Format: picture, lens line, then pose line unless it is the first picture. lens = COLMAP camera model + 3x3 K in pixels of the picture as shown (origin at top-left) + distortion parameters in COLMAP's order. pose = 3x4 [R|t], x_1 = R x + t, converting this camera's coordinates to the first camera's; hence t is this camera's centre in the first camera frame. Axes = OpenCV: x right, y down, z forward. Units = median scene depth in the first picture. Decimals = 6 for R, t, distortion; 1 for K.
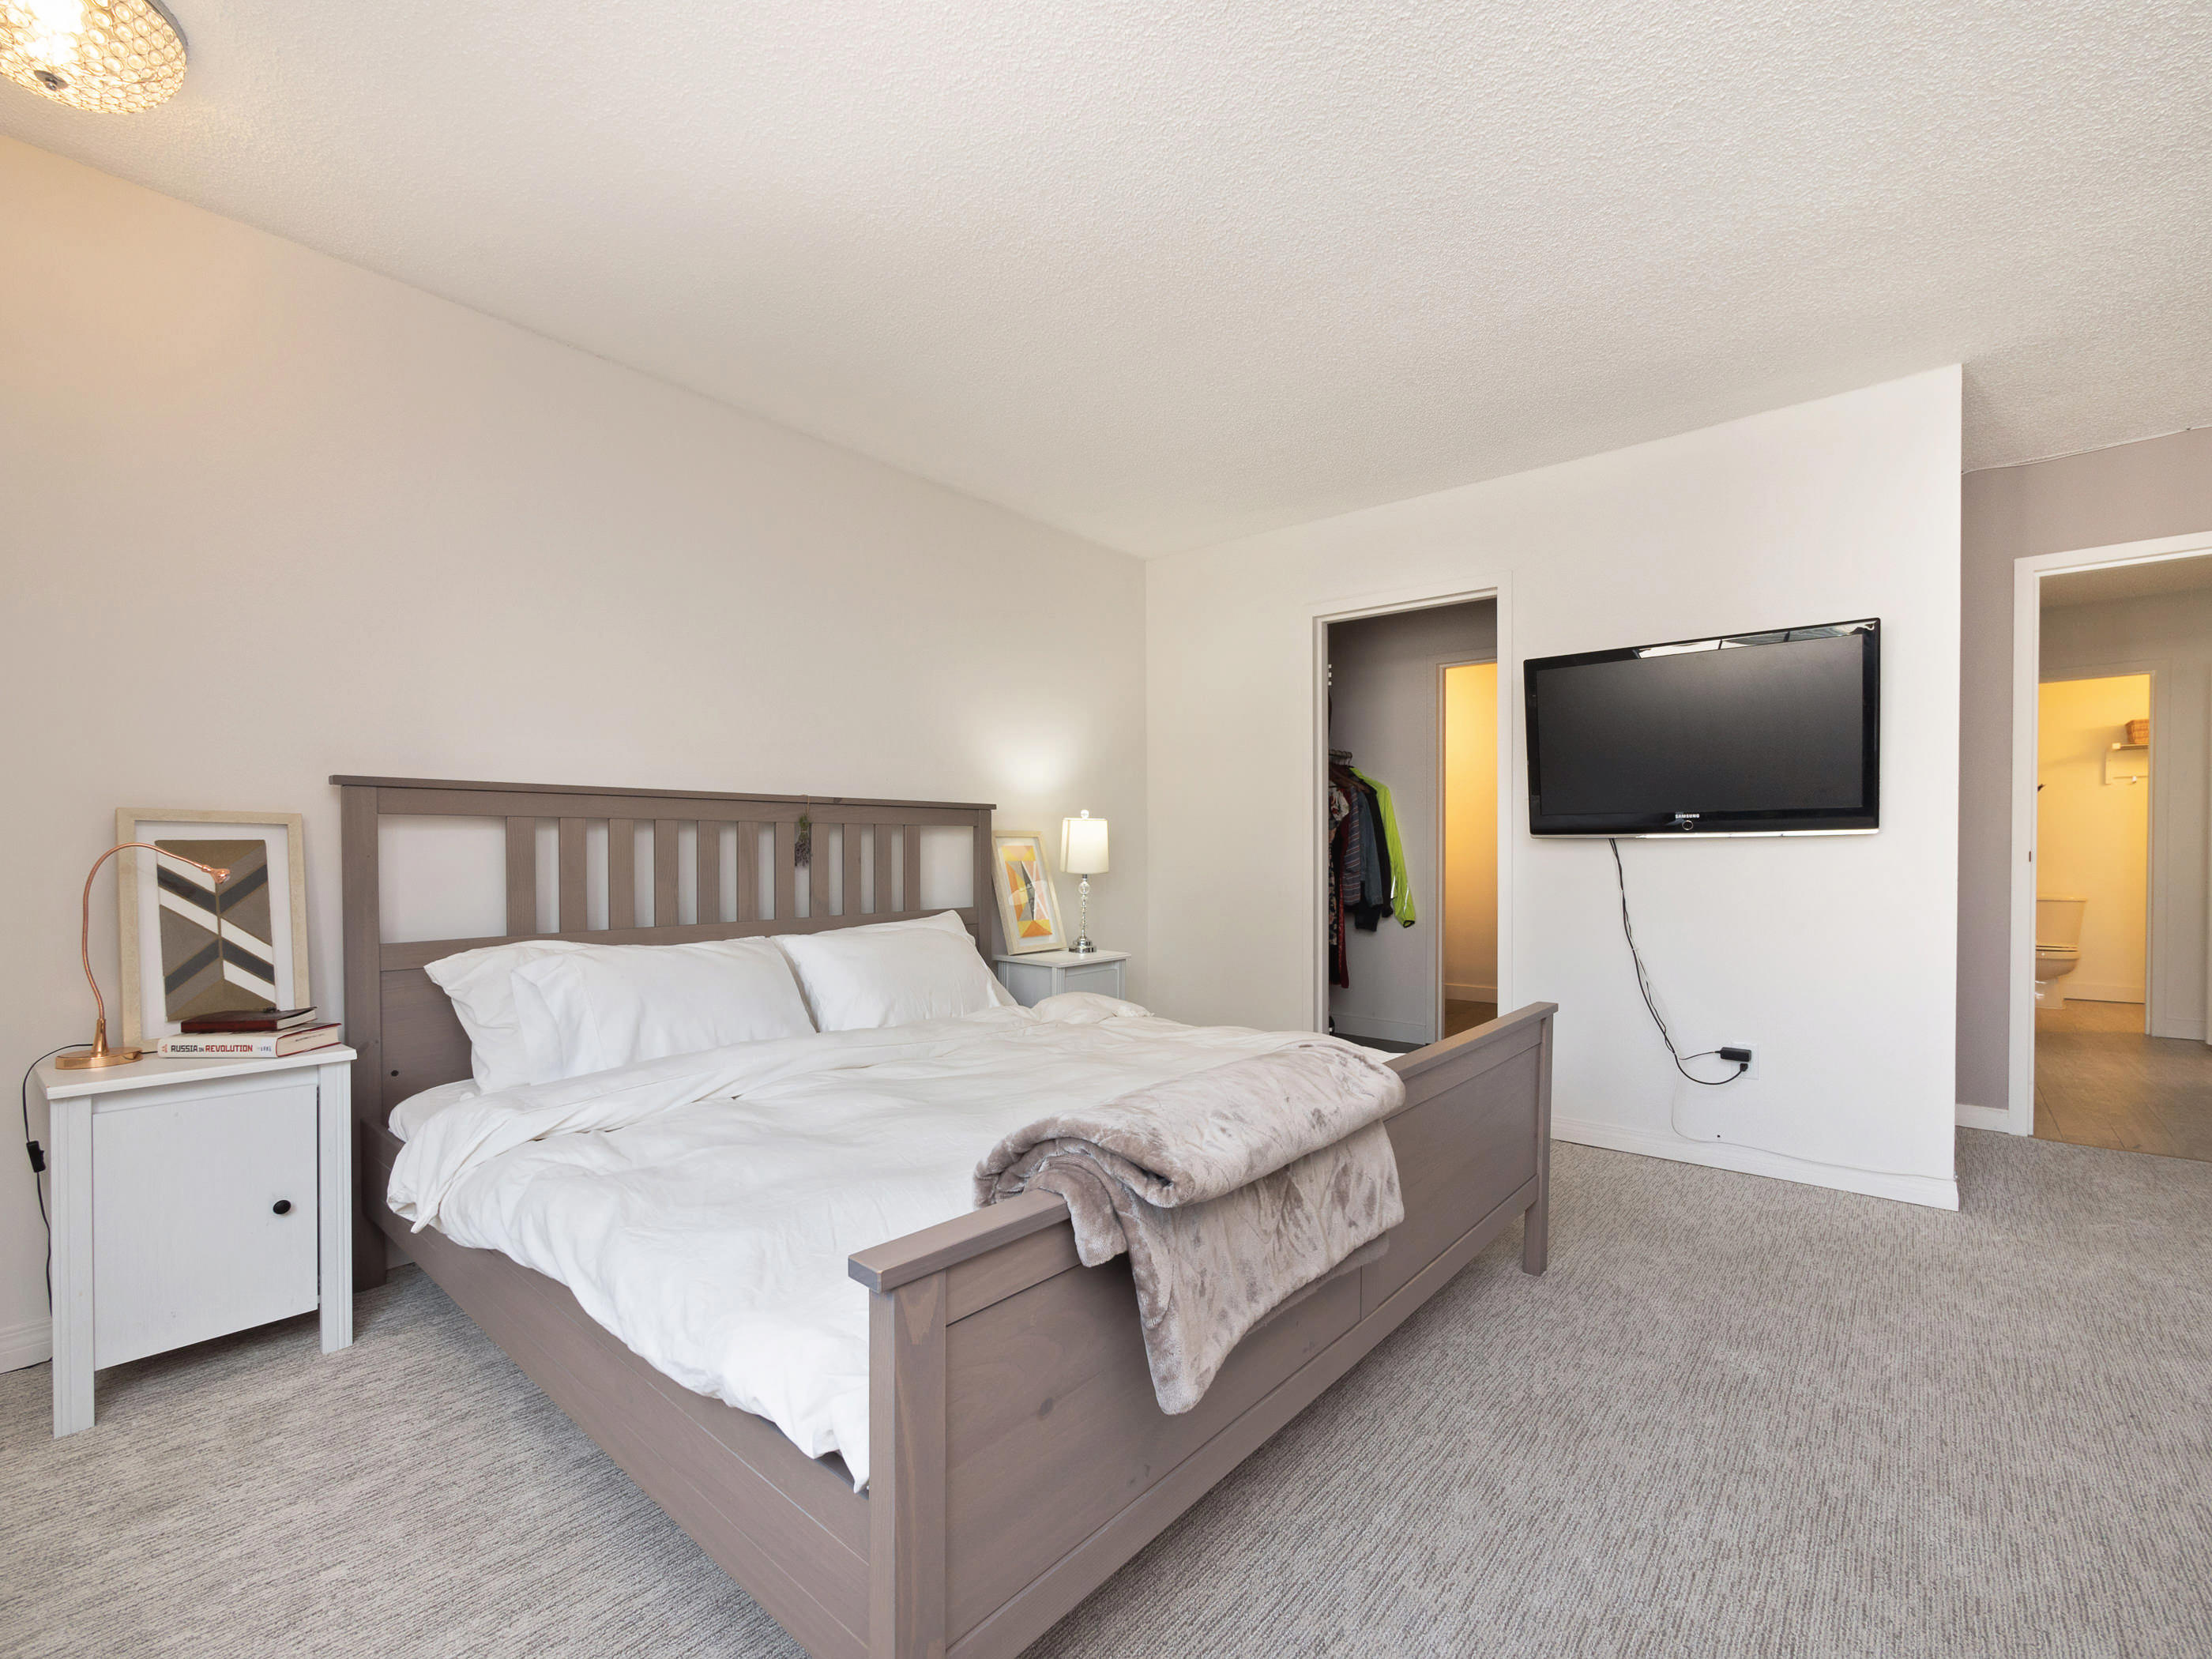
lens RADIAL K [[970.5, 0, 1112.3], [0, 970.5, 852.1], [0, 0, 1]] dist [-0.004852, 0.001460]
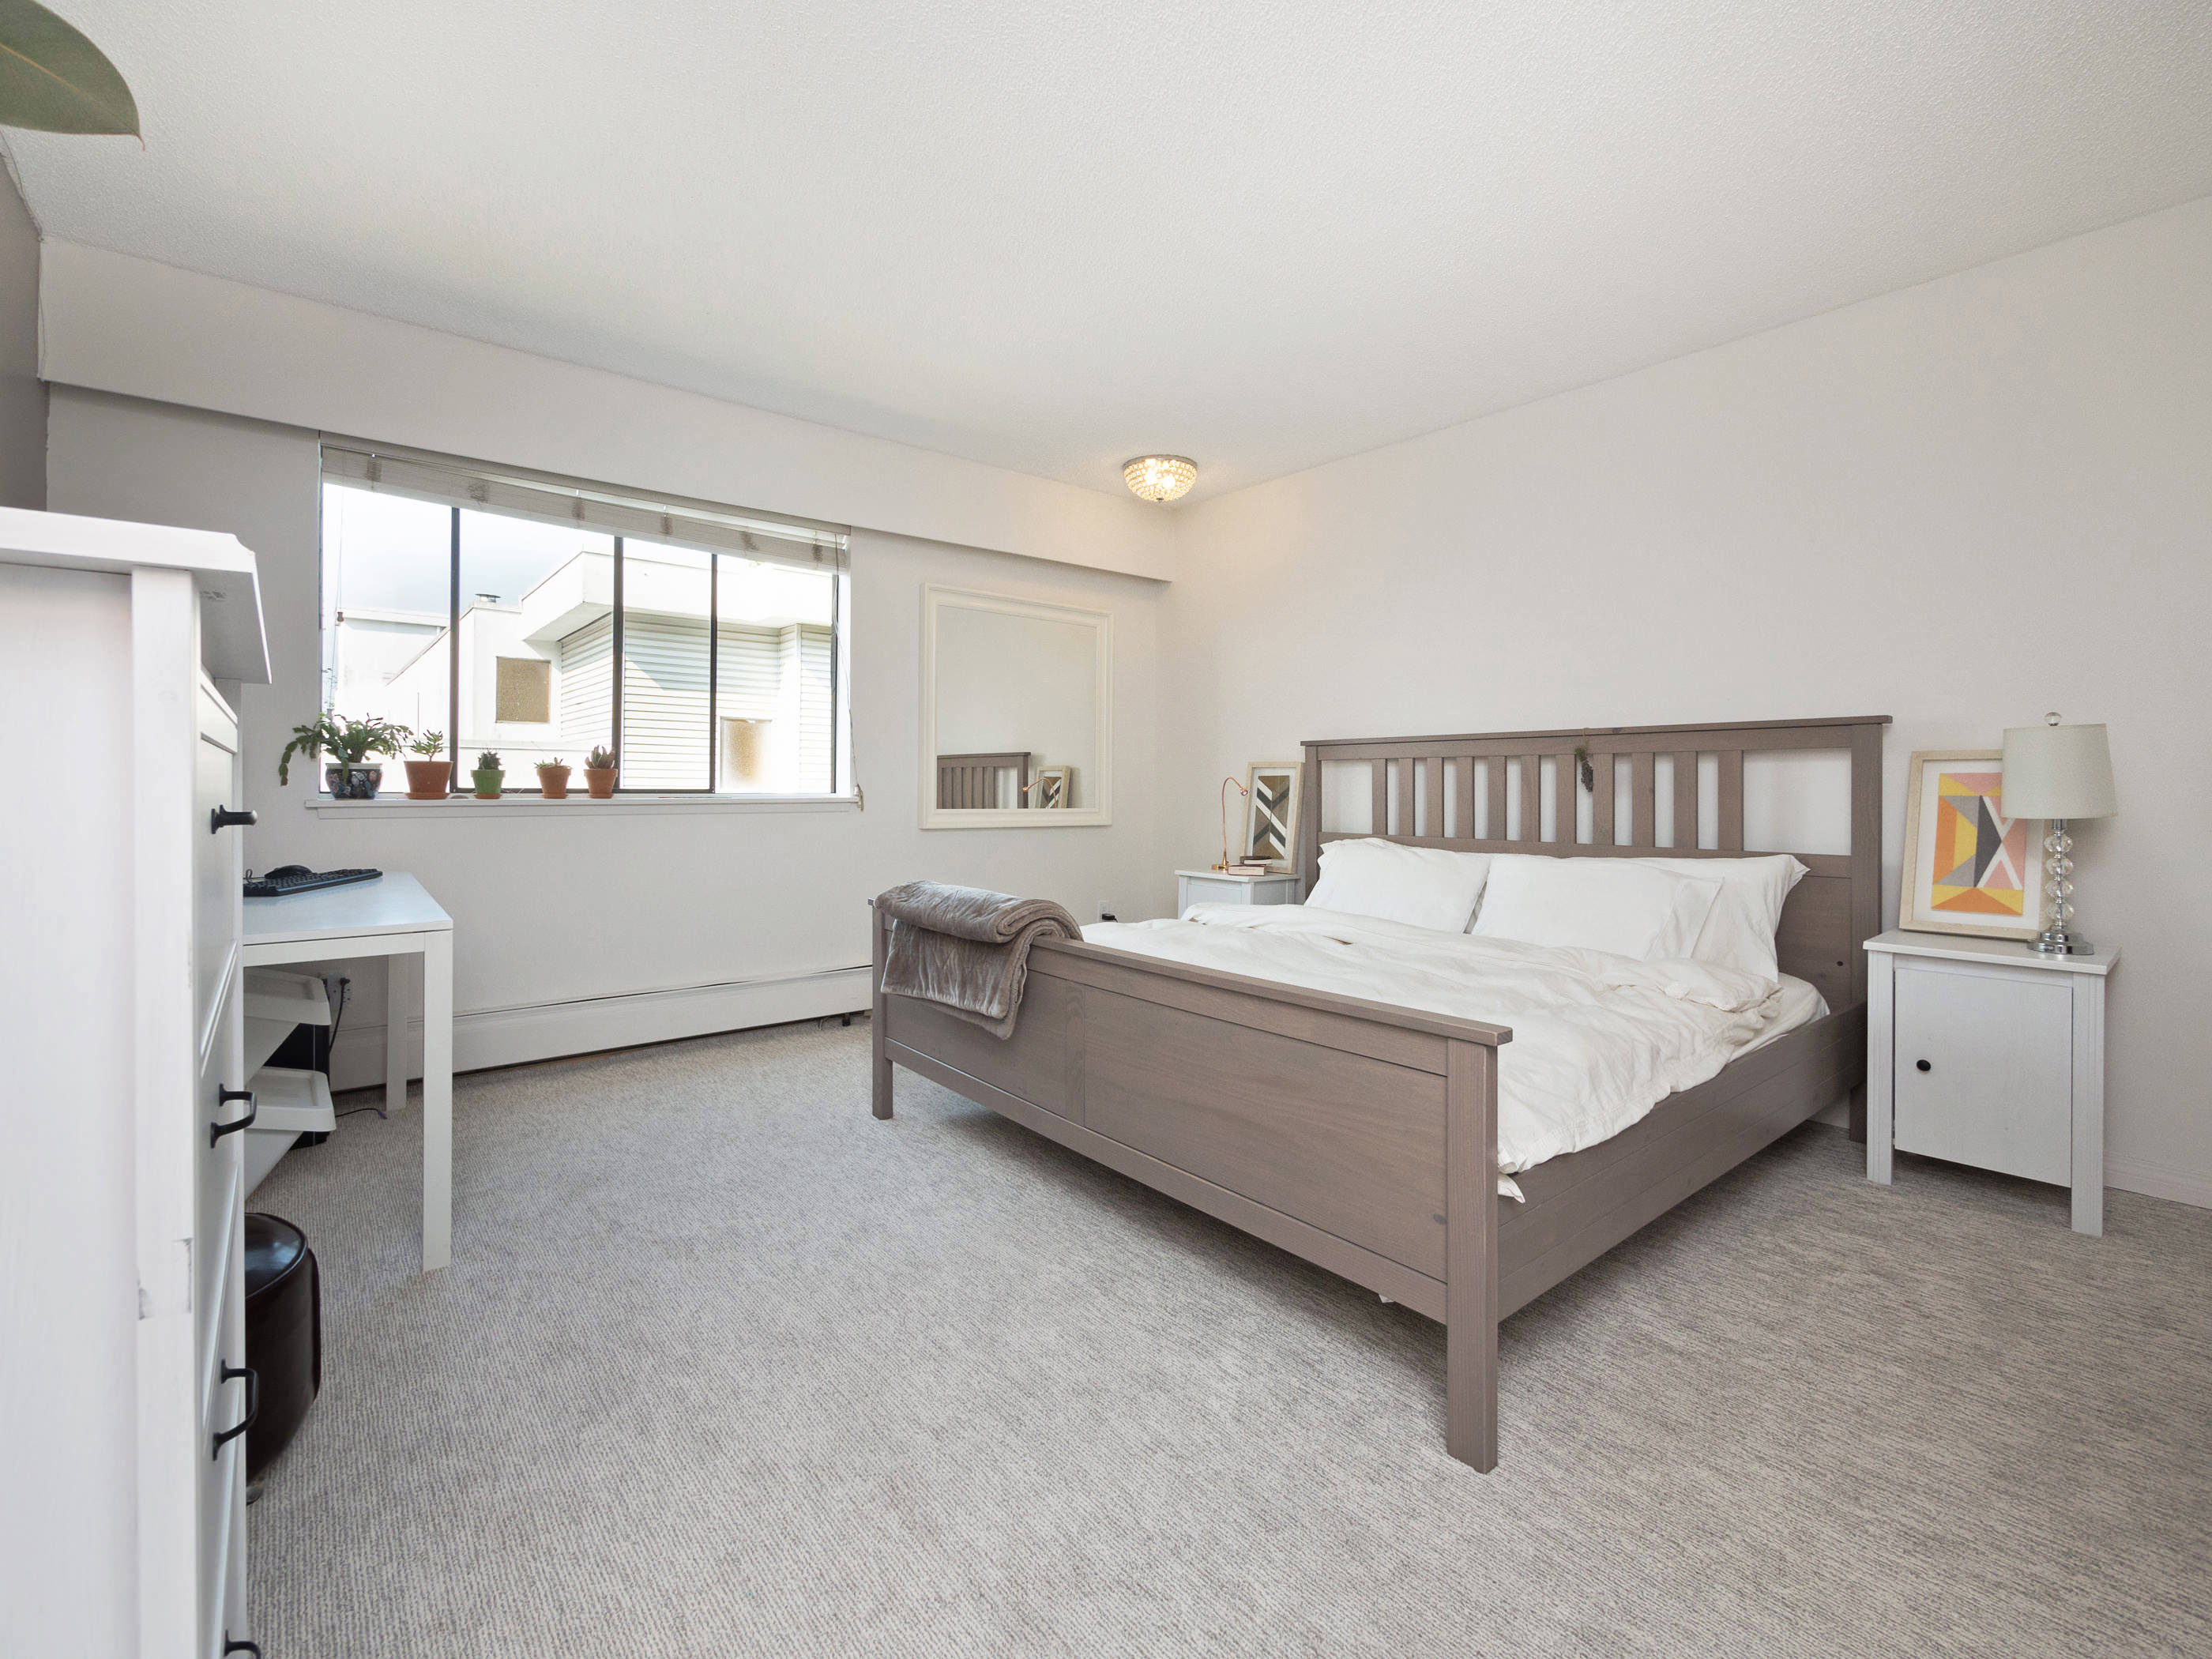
lens RADIAL K [[970.5, 0, 1111.0], [0, 970.5, 805.6], [0, 0, 1]] dist [-0.004852, 0.001460]
pose [[-0.138070, 0.020372, -0.990213, 1.085134], [-0.004884, 0.999762, 0.021249, 0.008706], [0.990410, 0.007770, -0.137938, 0.851634]]
